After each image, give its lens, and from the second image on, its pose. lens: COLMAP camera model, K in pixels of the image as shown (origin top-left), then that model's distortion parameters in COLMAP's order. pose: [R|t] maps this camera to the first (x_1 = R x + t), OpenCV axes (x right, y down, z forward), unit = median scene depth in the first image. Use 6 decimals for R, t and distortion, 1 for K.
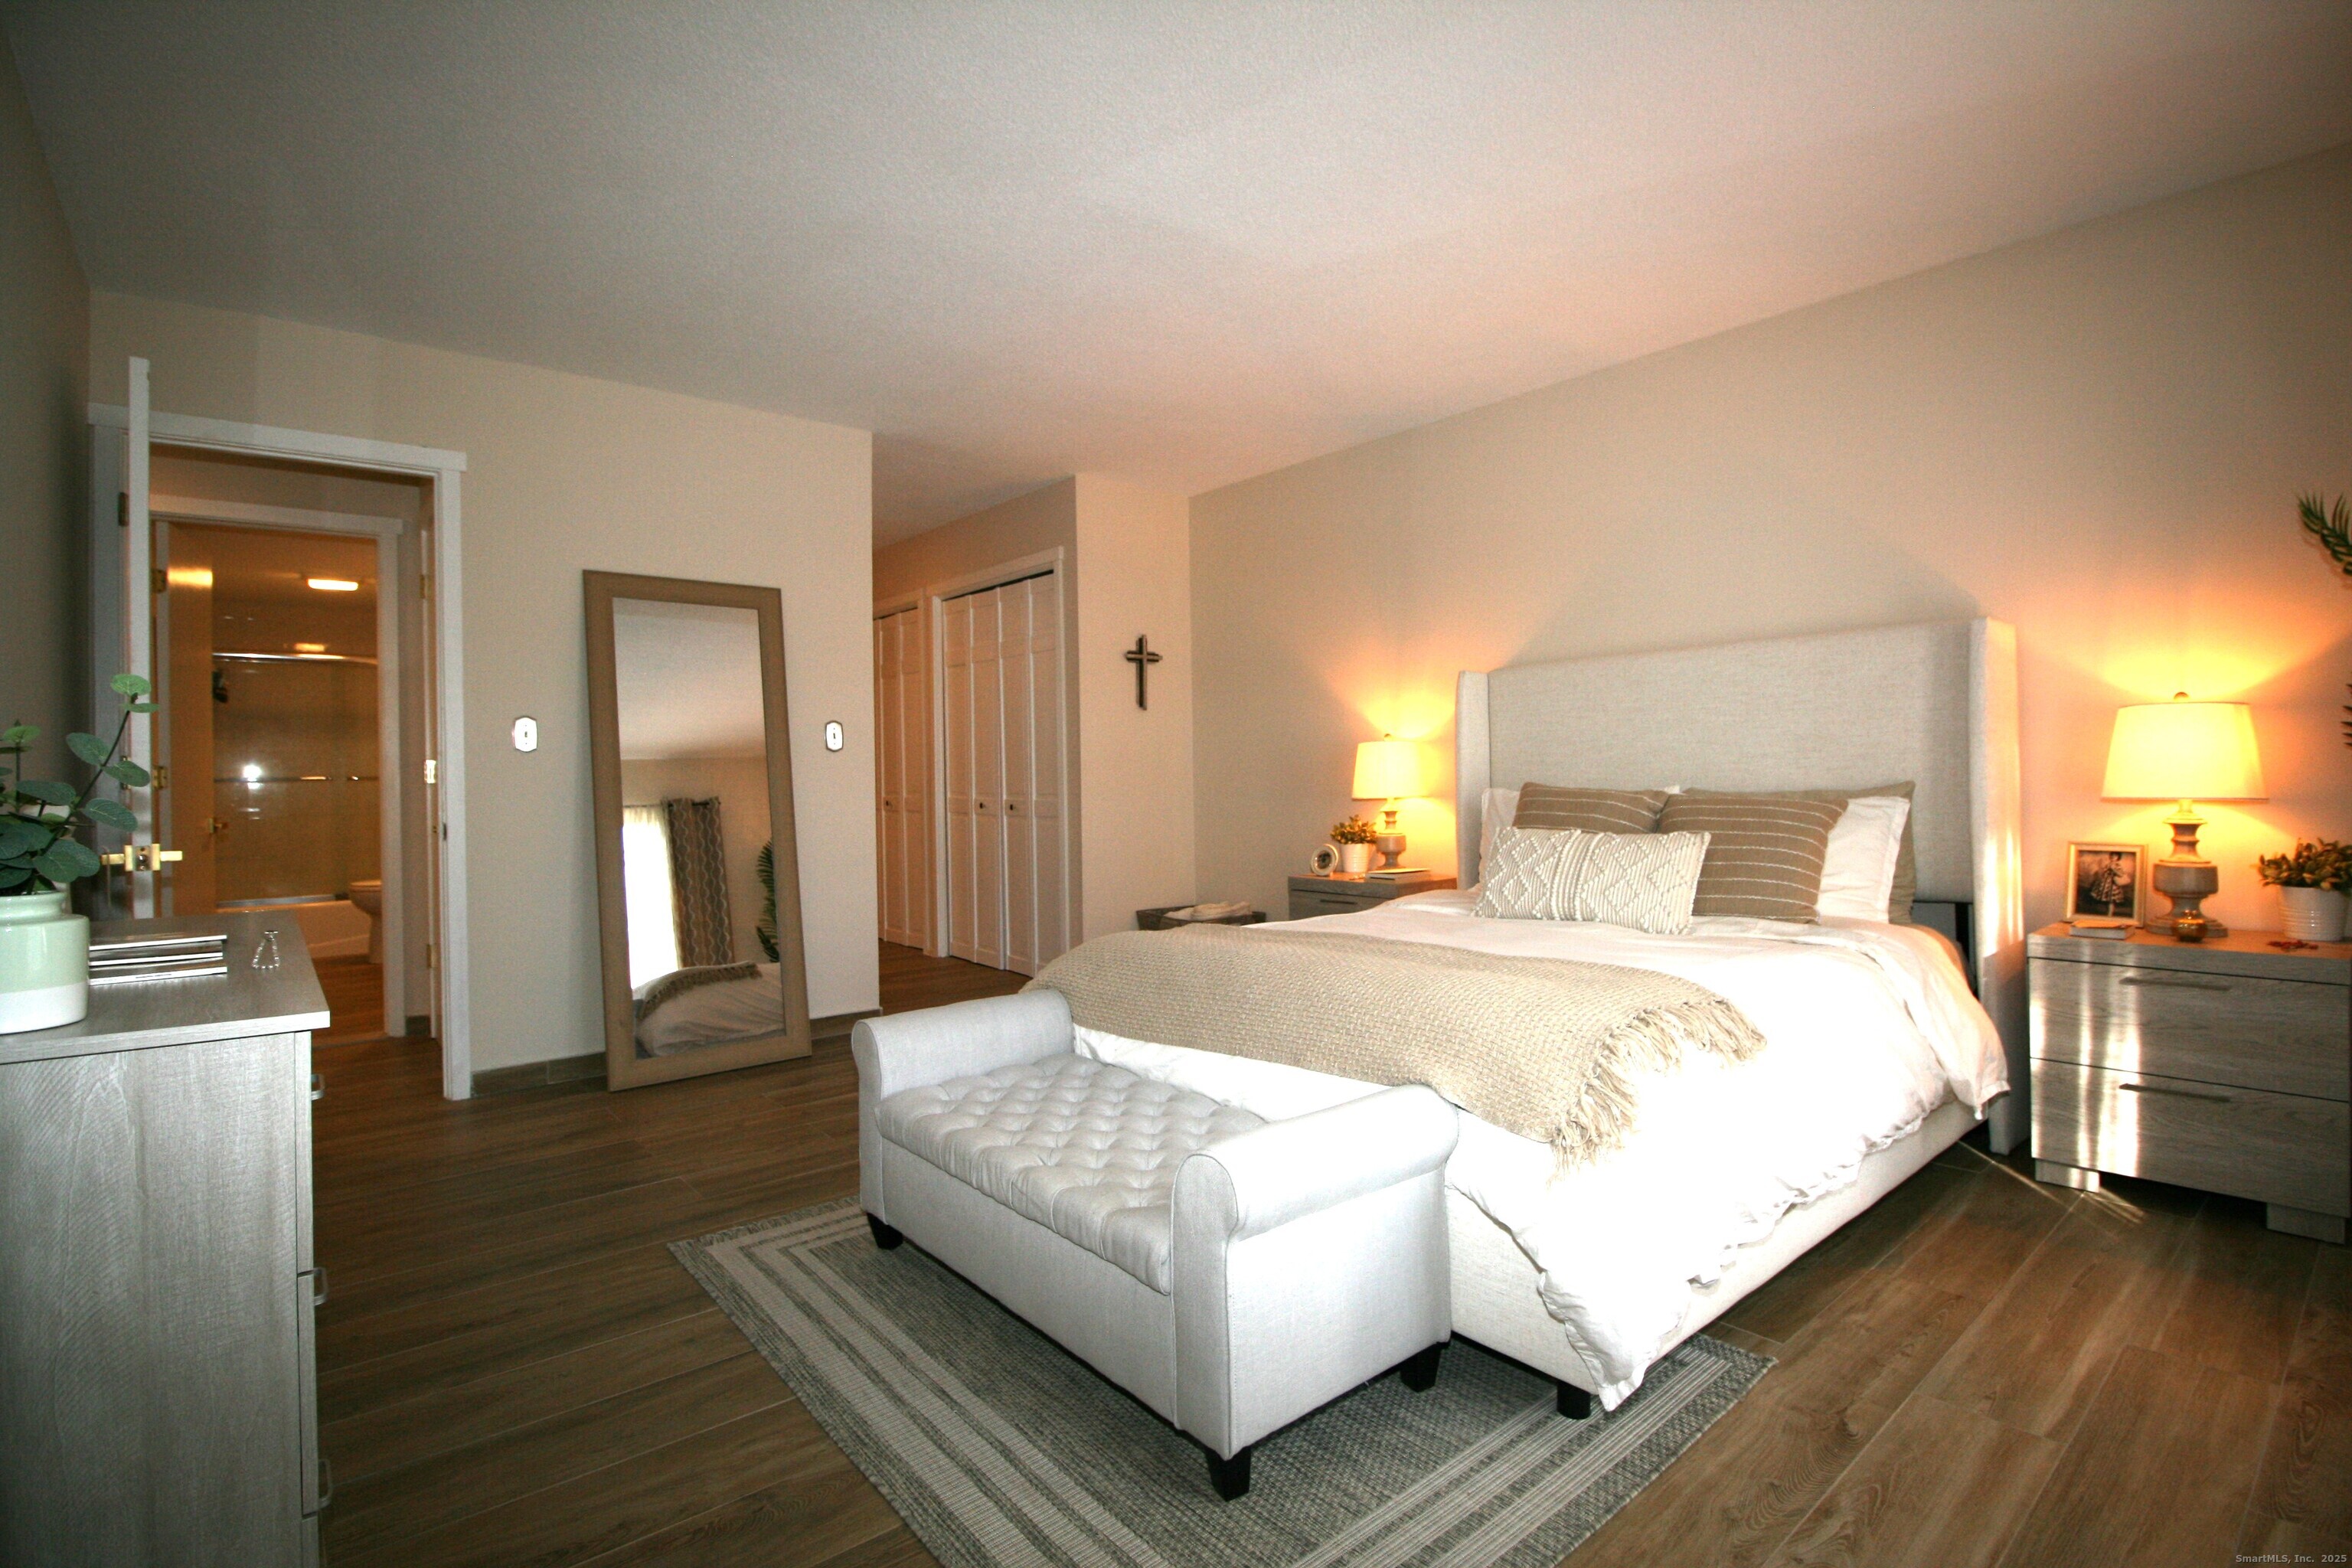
lens RADIAL K [[1097.9, 0, 1179.4], [0, 1097.9, 772.2], [0, 0, 1]] dist [0.002360, -0.015003]
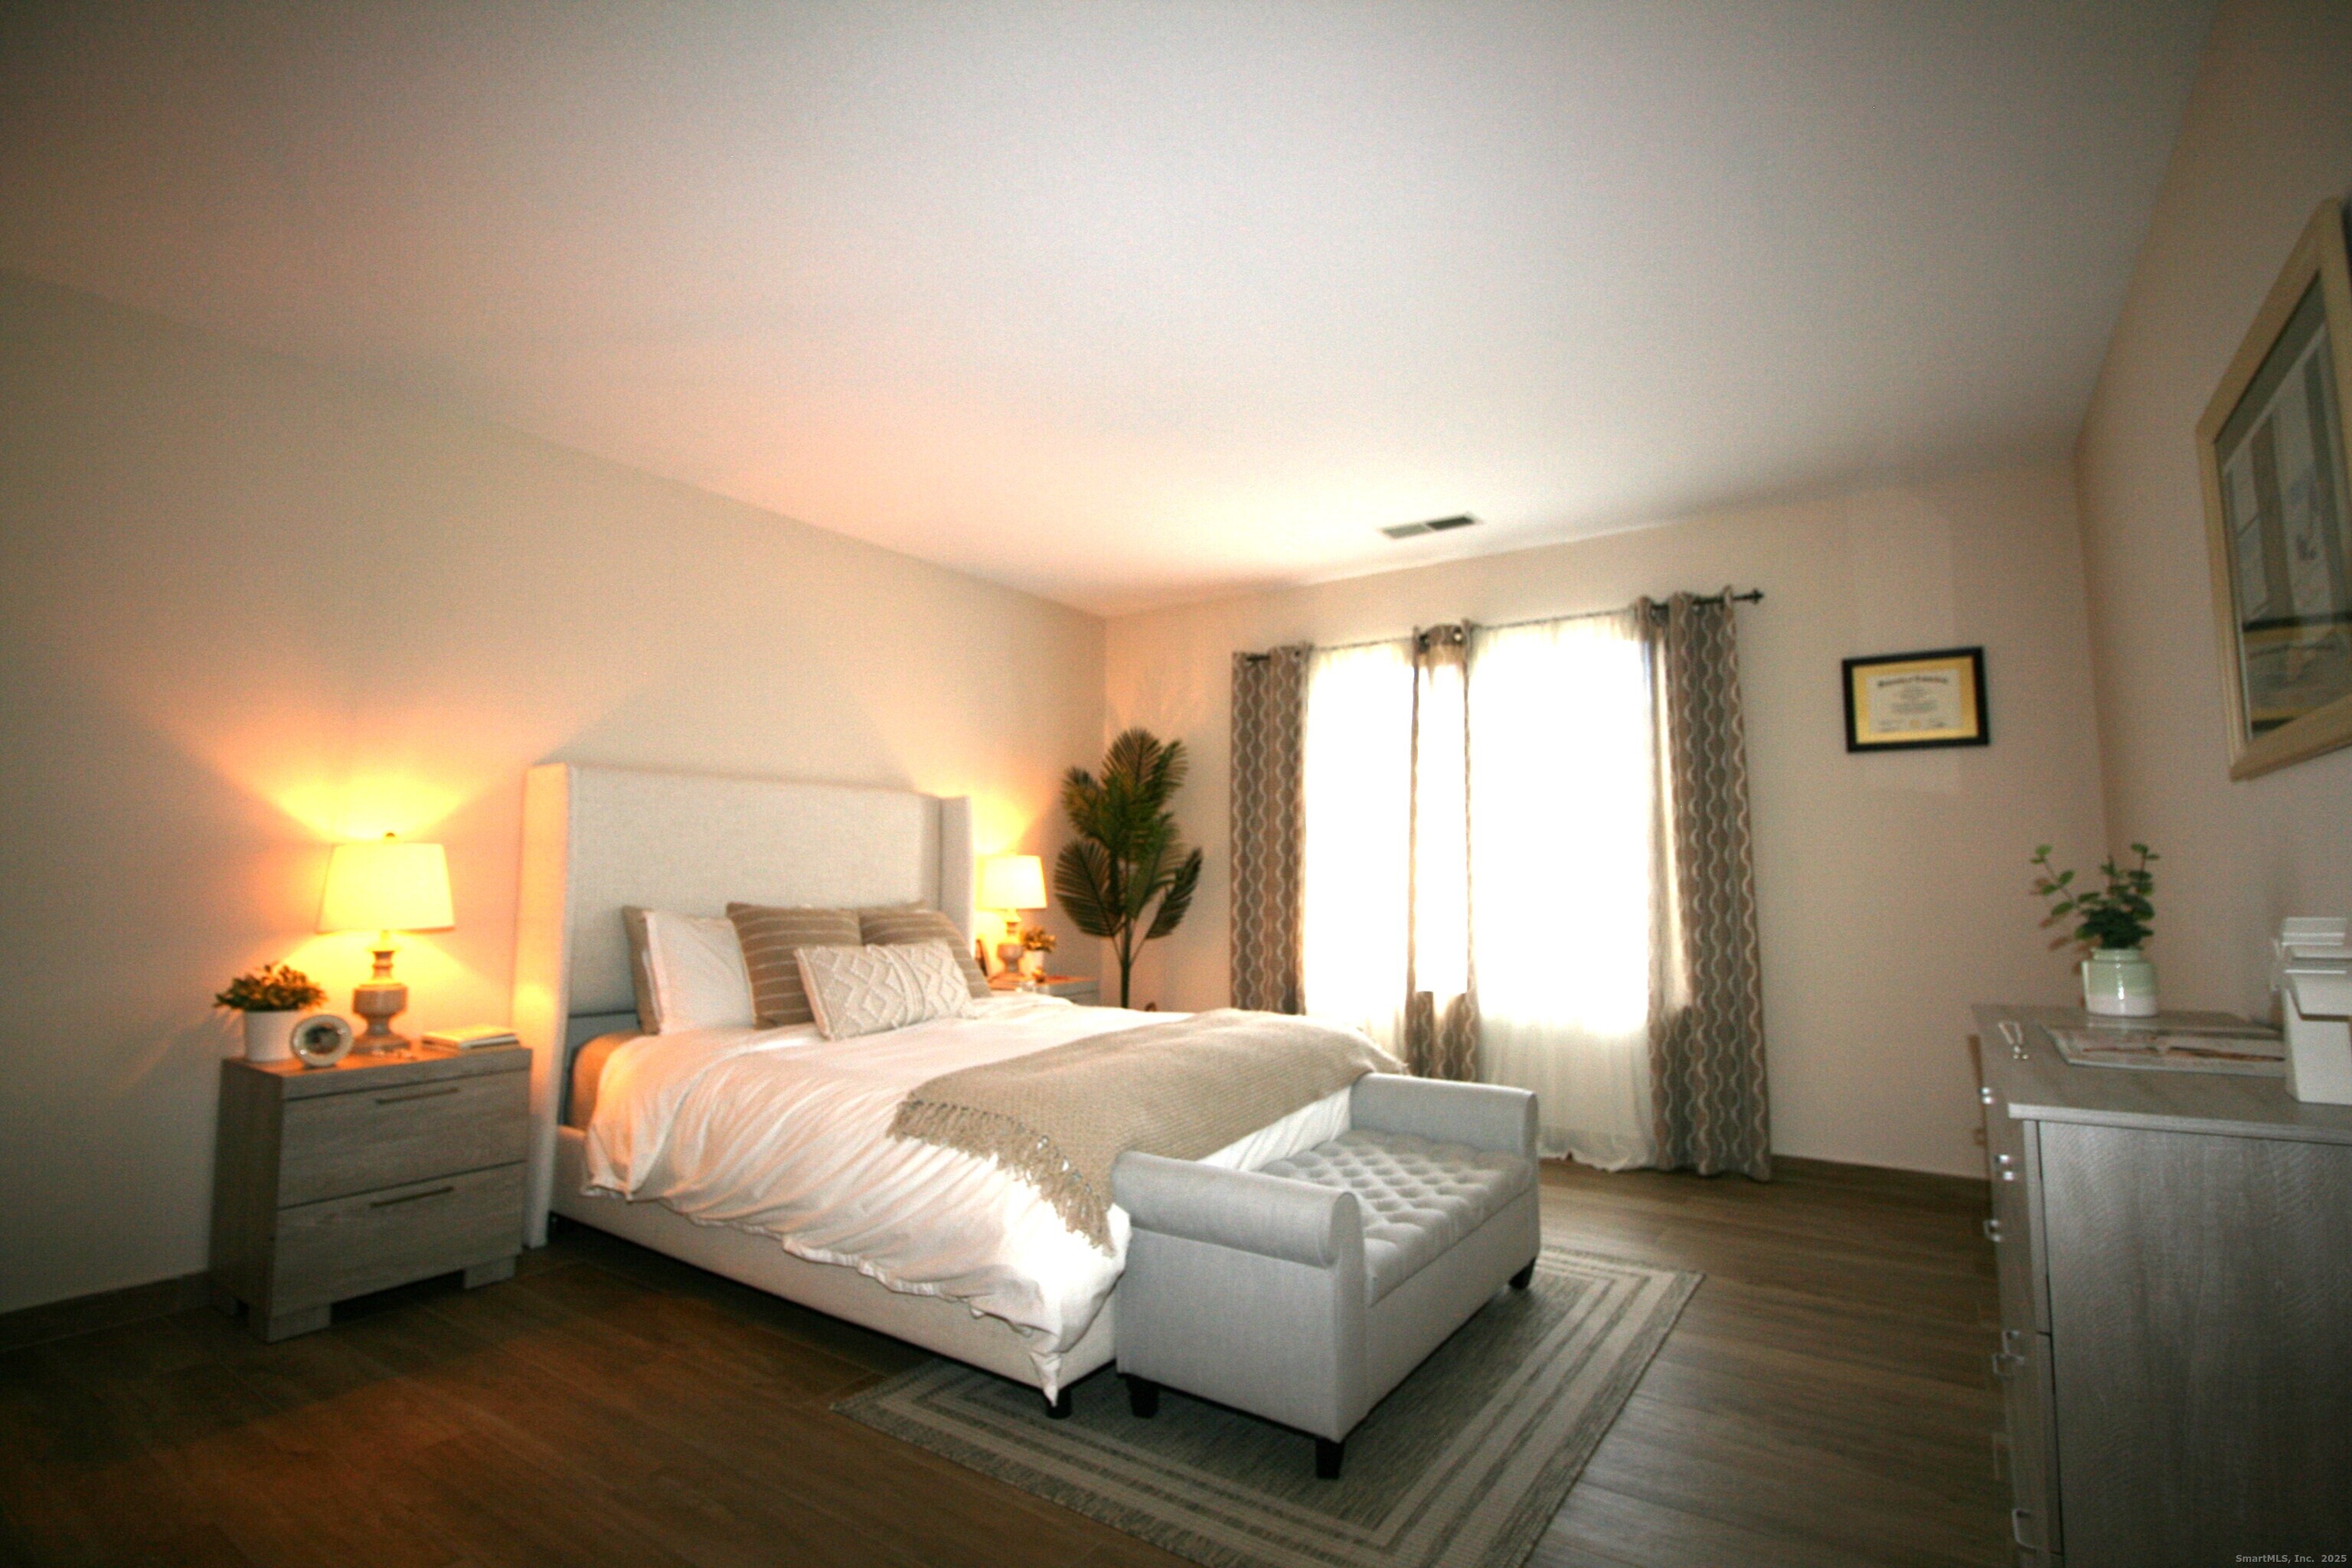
lens RADIAL K [[1097.9, 0, 1179.4], [0, 1097.9, 772.2], [0, 0, 1]] dist [0.002360, -0.015003]
pose [[-0.282241, 0.123710, 0.951334, -0.581072], [-0.001261, 0.991602, -0.129321, 0.013267], [-0.959343, -0.037699, -0.279715, 0.736549]]
